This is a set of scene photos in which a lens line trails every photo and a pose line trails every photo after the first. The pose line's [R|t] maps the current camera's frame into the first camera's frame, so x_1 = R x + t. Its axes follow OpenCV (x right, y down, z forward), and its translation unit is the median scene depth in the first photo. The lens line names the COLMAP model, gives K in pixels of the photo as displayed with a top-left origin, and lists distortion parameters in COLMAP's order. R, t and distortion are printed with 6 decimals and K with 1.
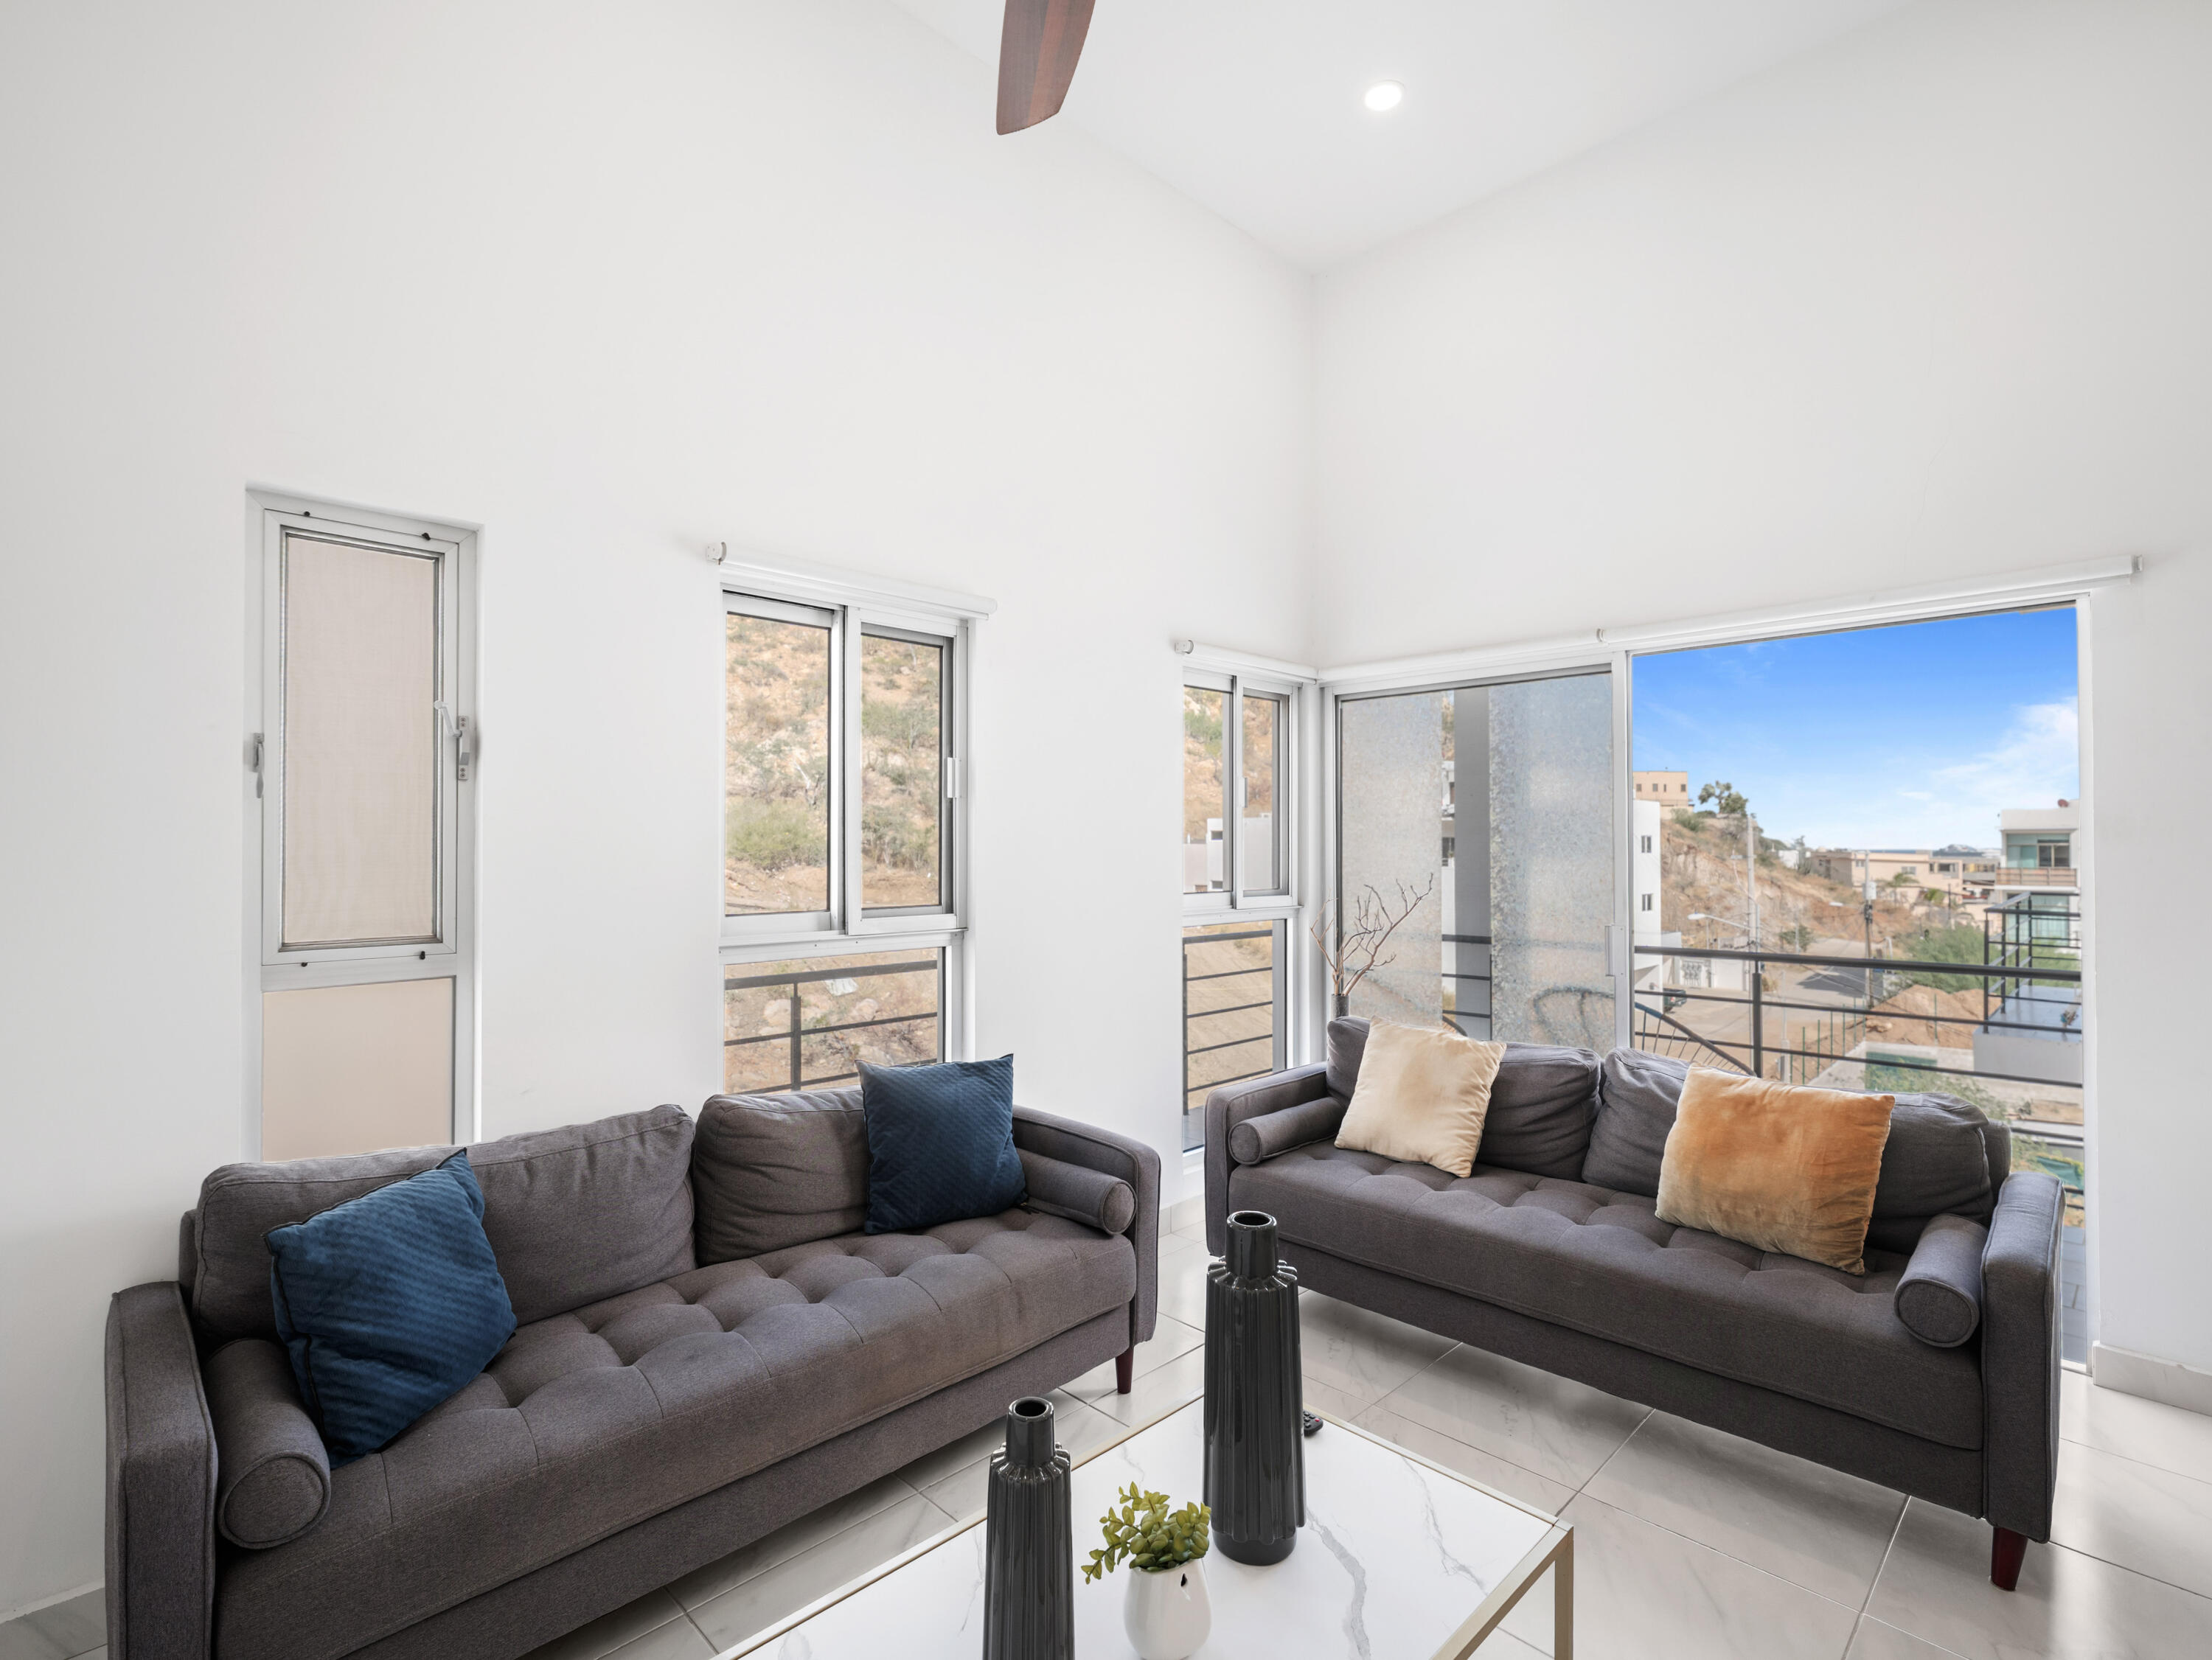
lens RADIAL K [[1040.8, 0, 1106.0], [0, 1040.8, 830.0], [0, 0, 1]] dist [0.002875, 0.000326]
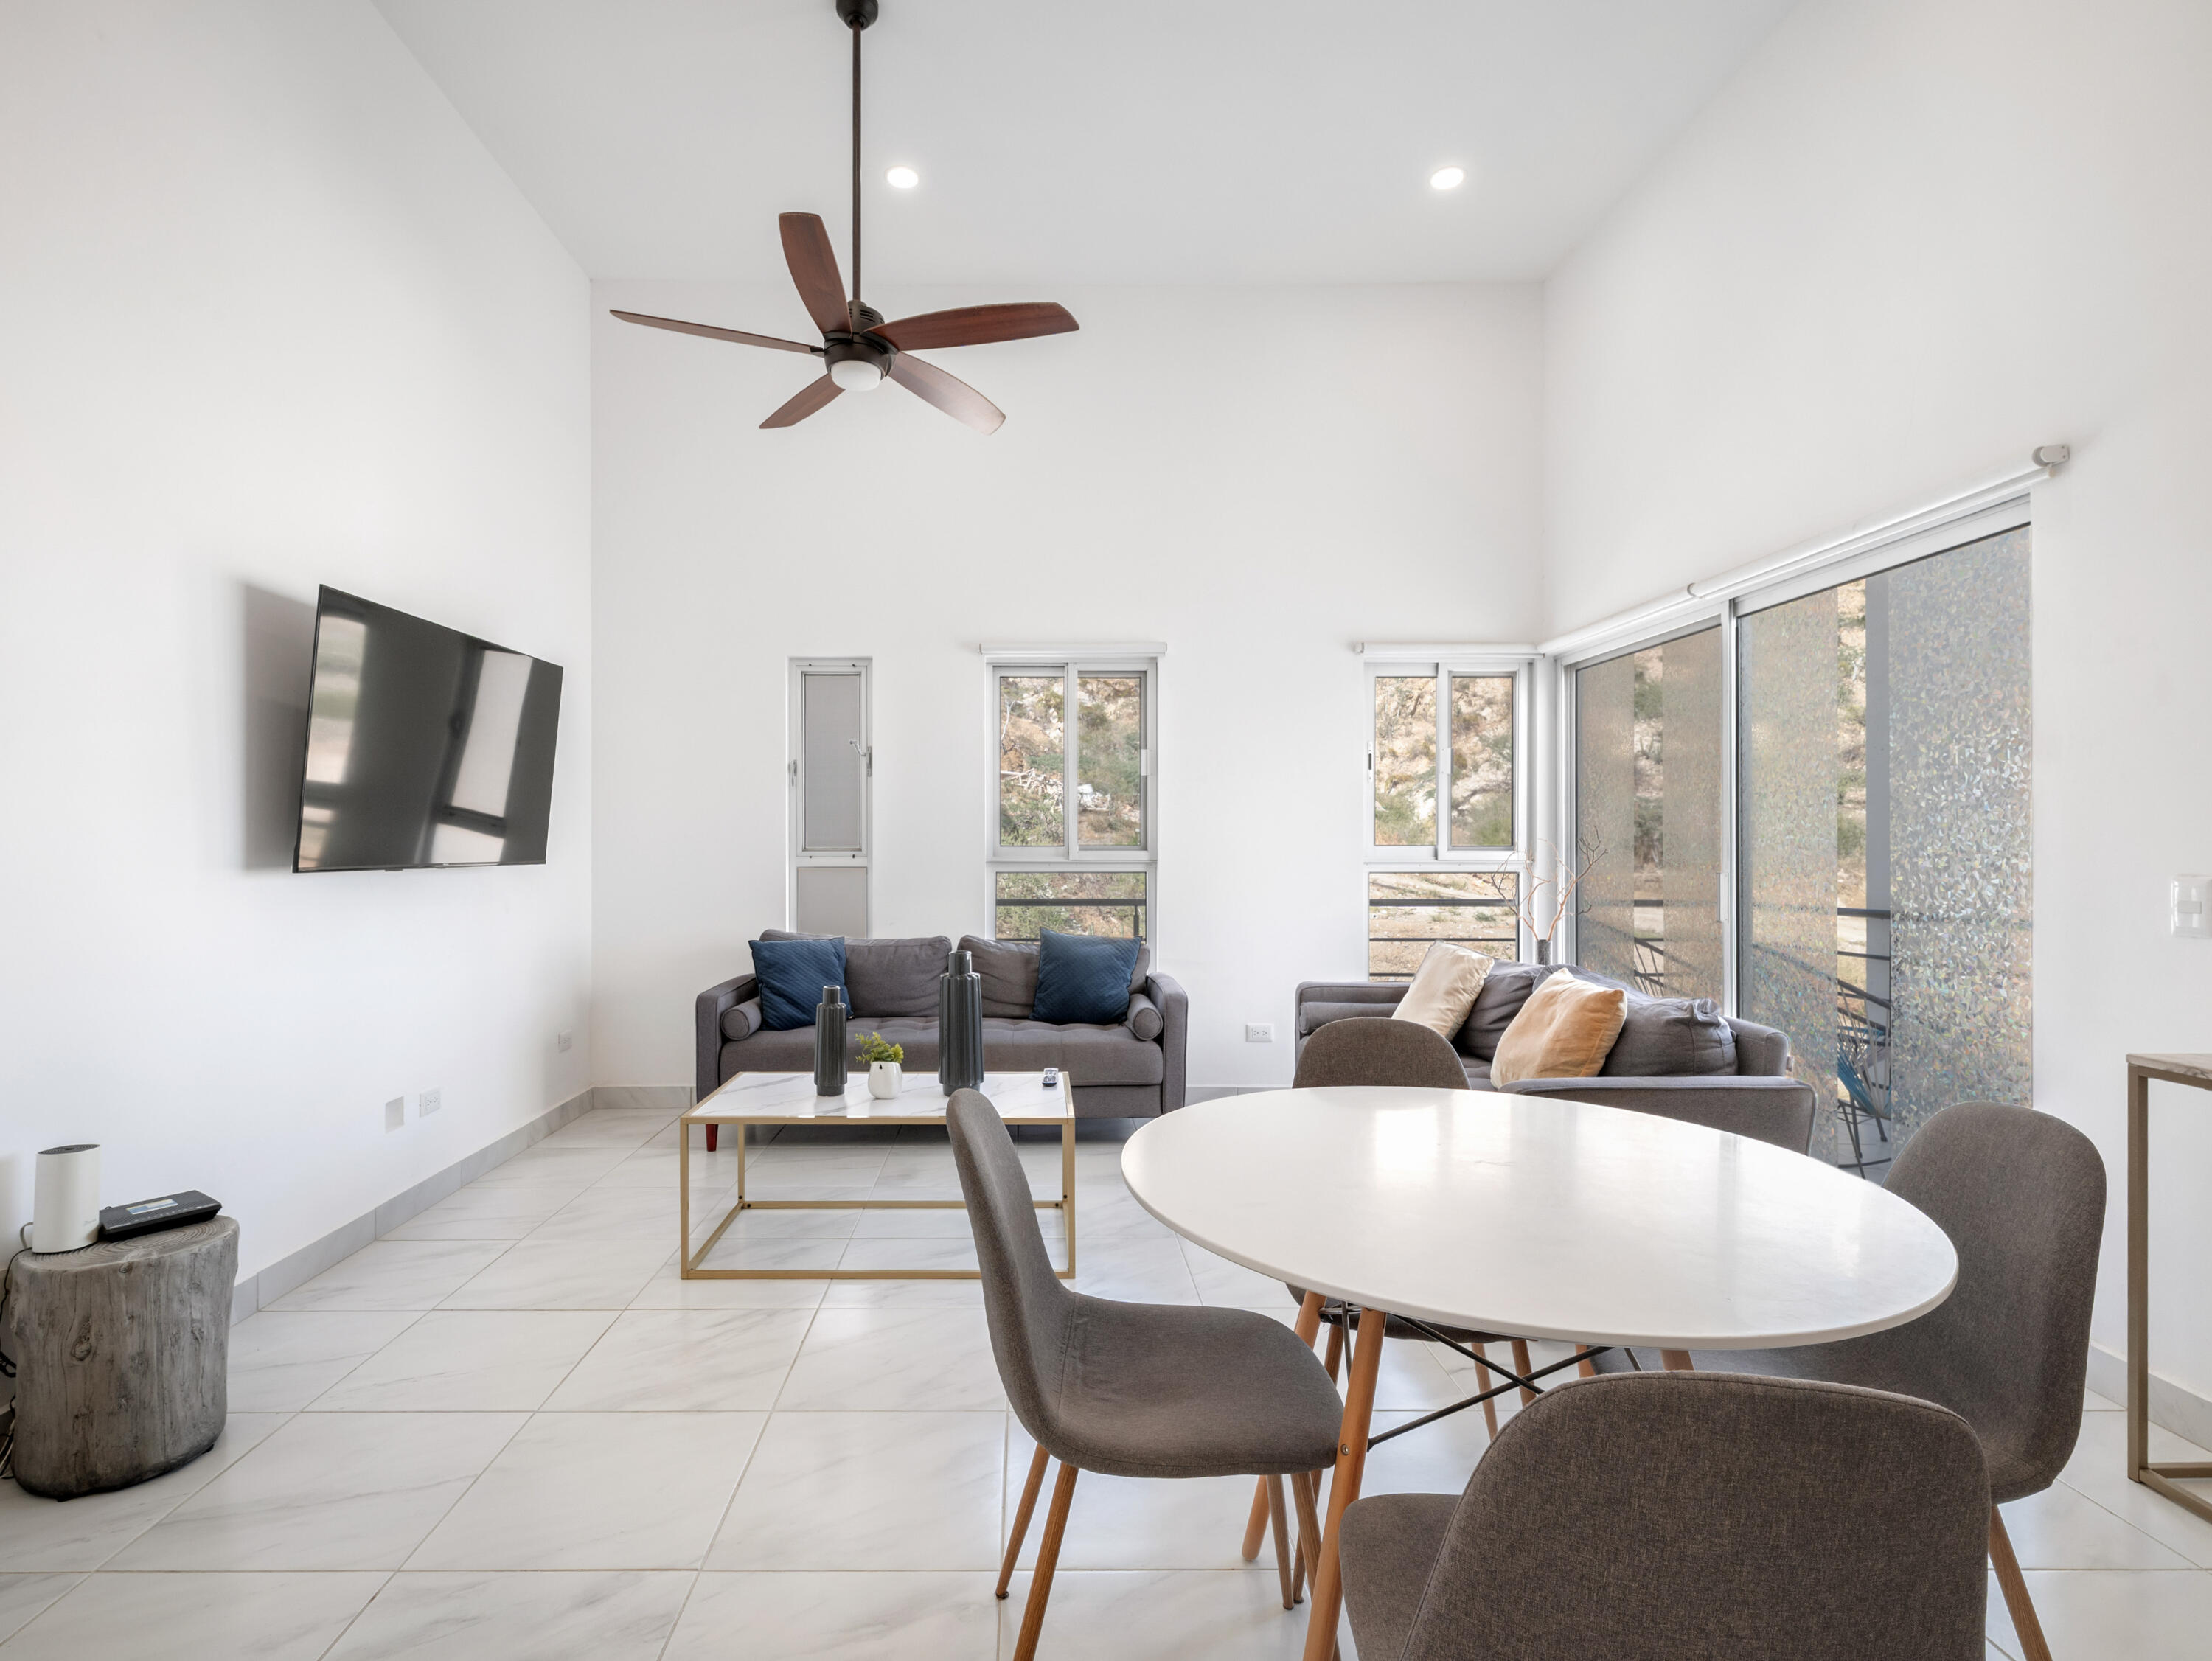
lens RADIAL K [[1057.7, 0, 1042.6], [0, 1057.7, 841.3], [0, 0, 1]] dist [-0.000617, 0.000103]
pose [[0.717299, -0.001998, -0.696763, 0.831004], [0.009830, 0.999925, 0.007253, 0.053698], [0.696696, -0.012052, 0.717265, -0.226871]]
